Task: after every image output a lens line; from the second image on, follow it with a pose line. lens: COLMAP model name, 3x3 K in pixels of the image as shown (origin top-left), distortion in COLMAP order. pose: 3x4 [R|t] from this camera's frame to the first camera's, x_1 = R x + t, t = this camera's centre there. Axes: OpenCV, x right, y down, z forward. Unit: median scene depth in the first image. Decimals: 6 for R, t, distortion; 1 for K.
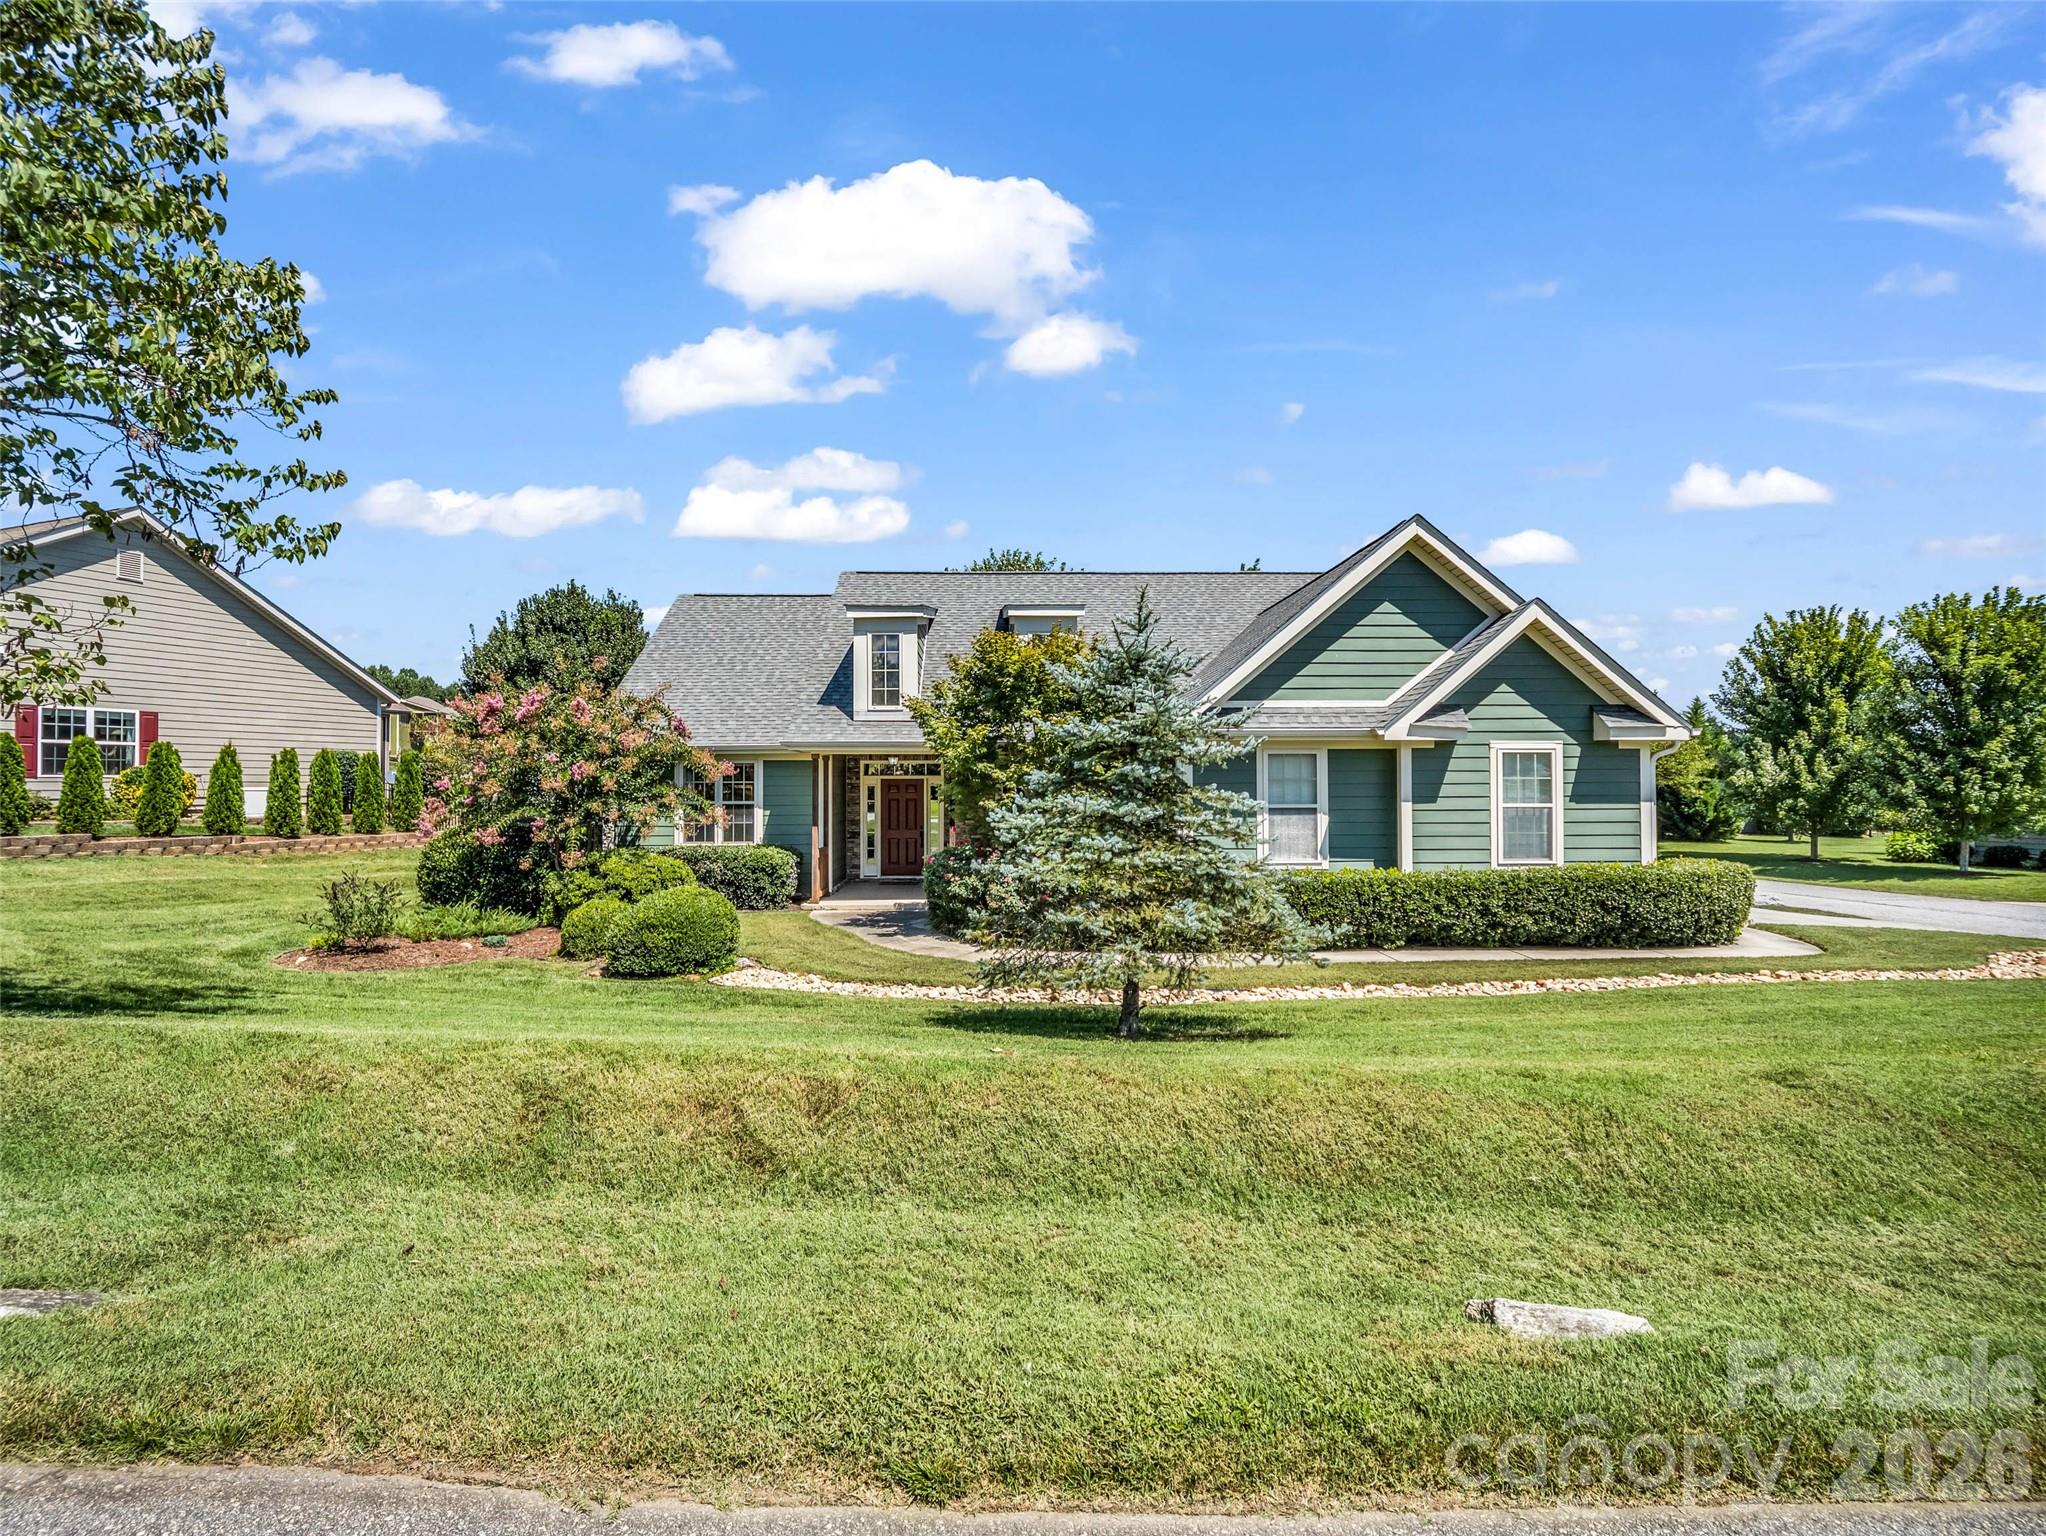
lens RADIAL K [[1022.4, 0, 1023.1], [0, 1022.4, 767.8], [0, 0, 1]] dist [-0.013461, -0.003106]
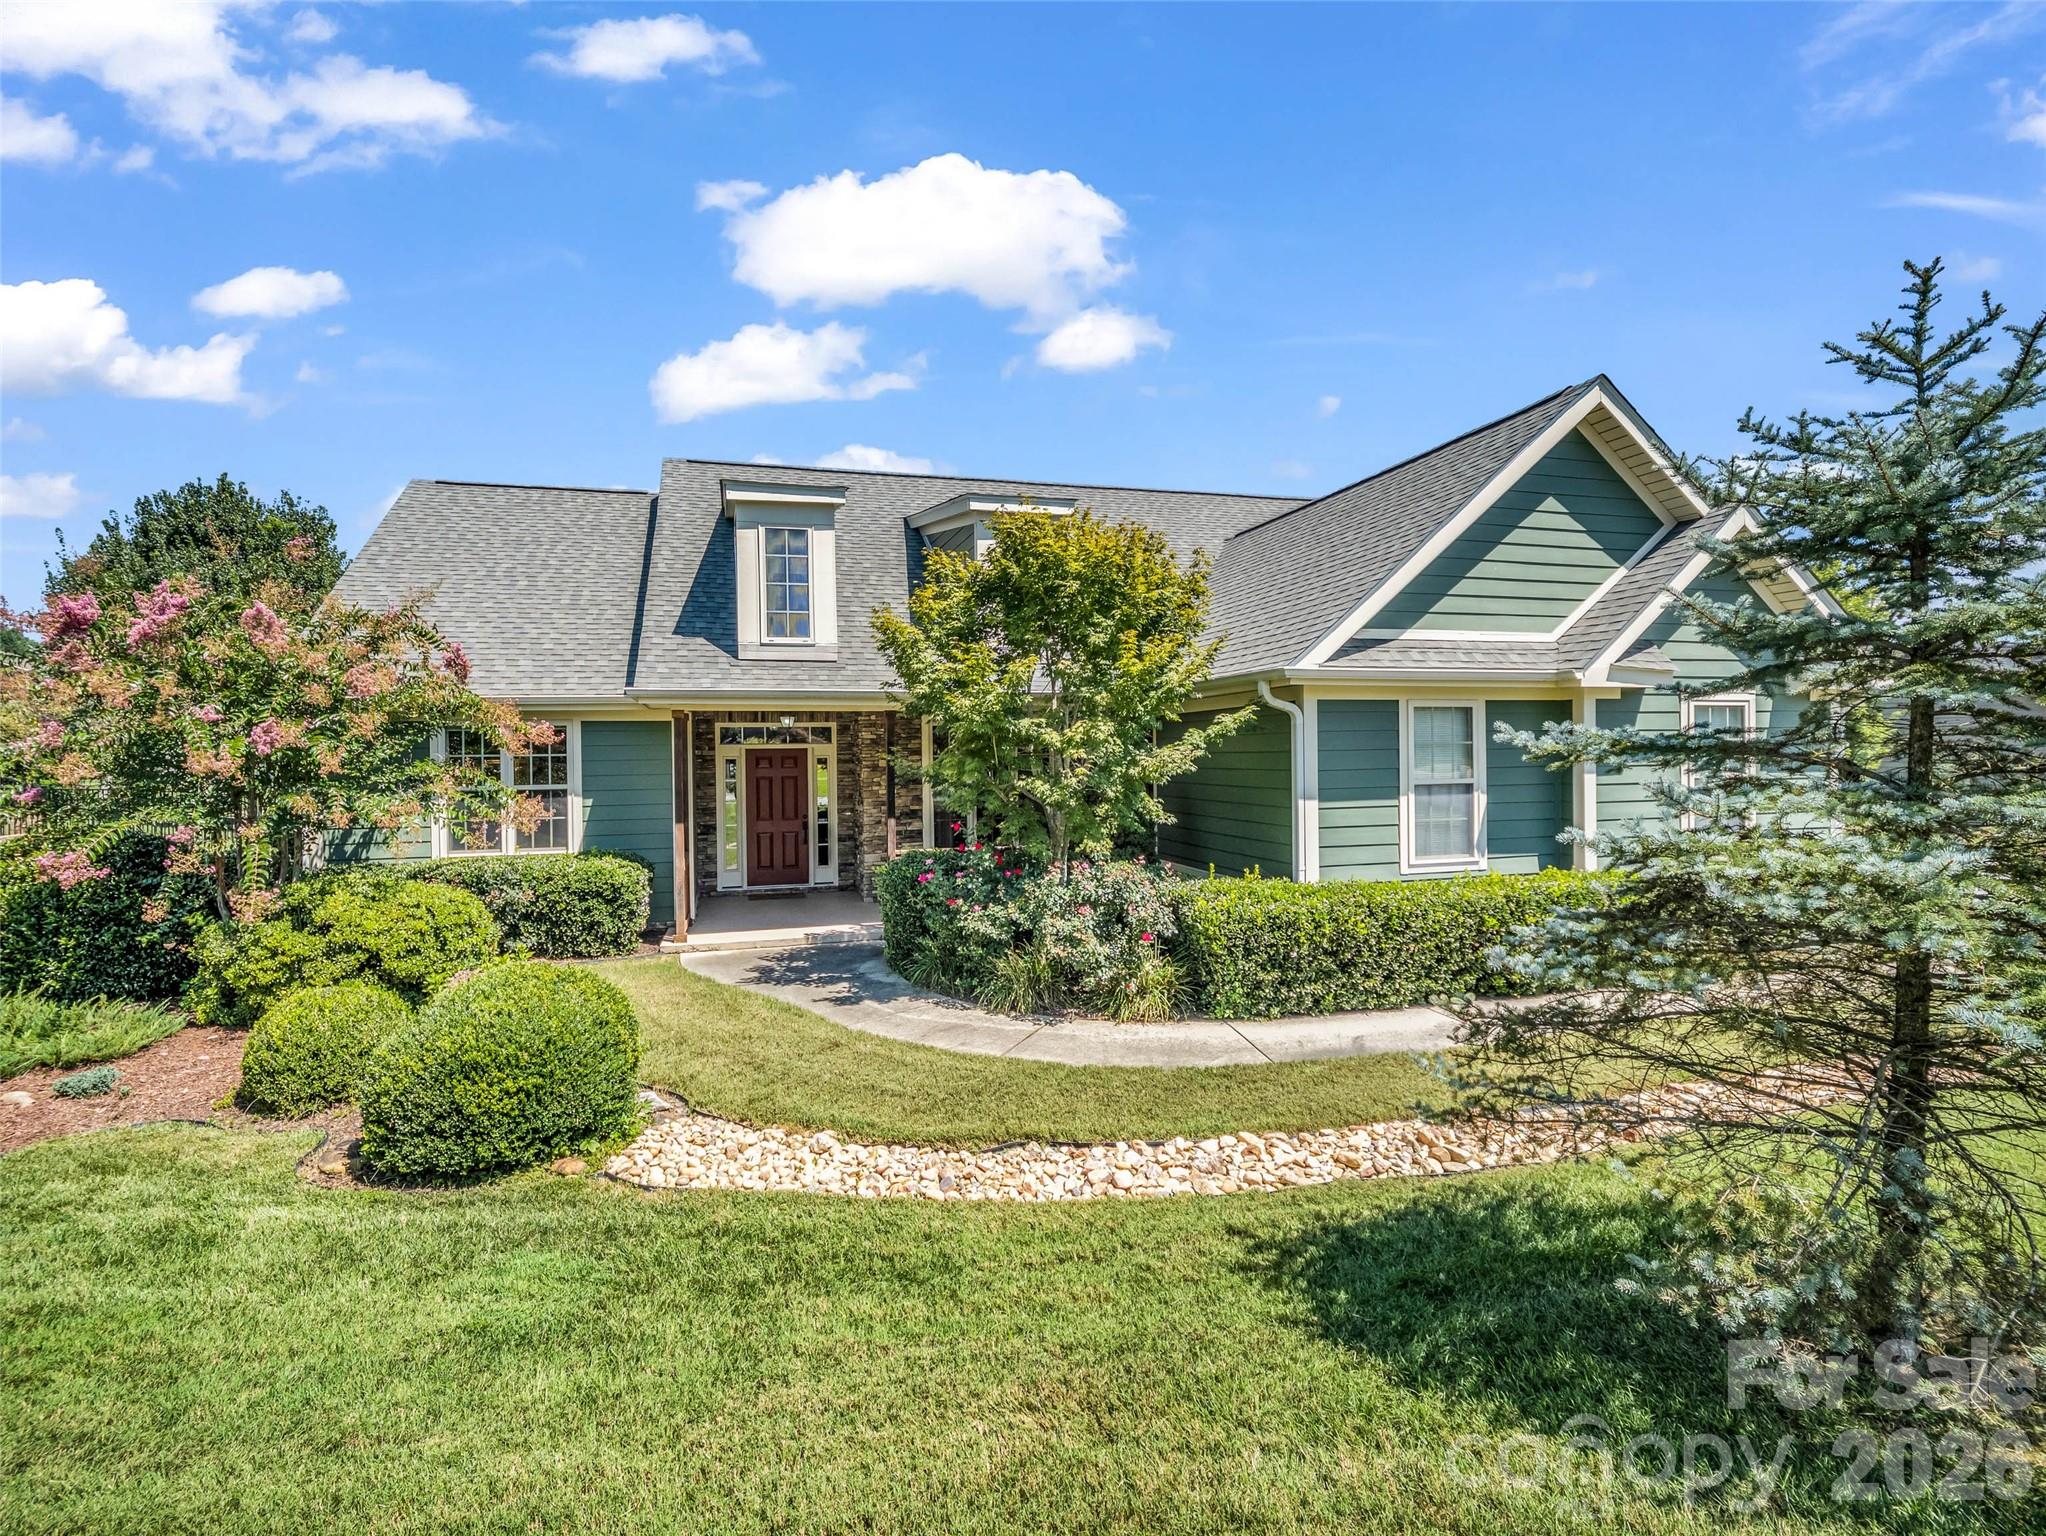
lens RADIAL K [[1022.4, 0, 1023.5], [0, 1022.4, 762.3], [0, 0, 1]] dist [-0.013461, -0.003106]
pose [[0.967814, -0.012012, 0.251379, -0.181613], [0.005499, 0.999631, 0.026599, 0.003917], [-0.251606, -0.024361, 0.967523, 0.378172]]
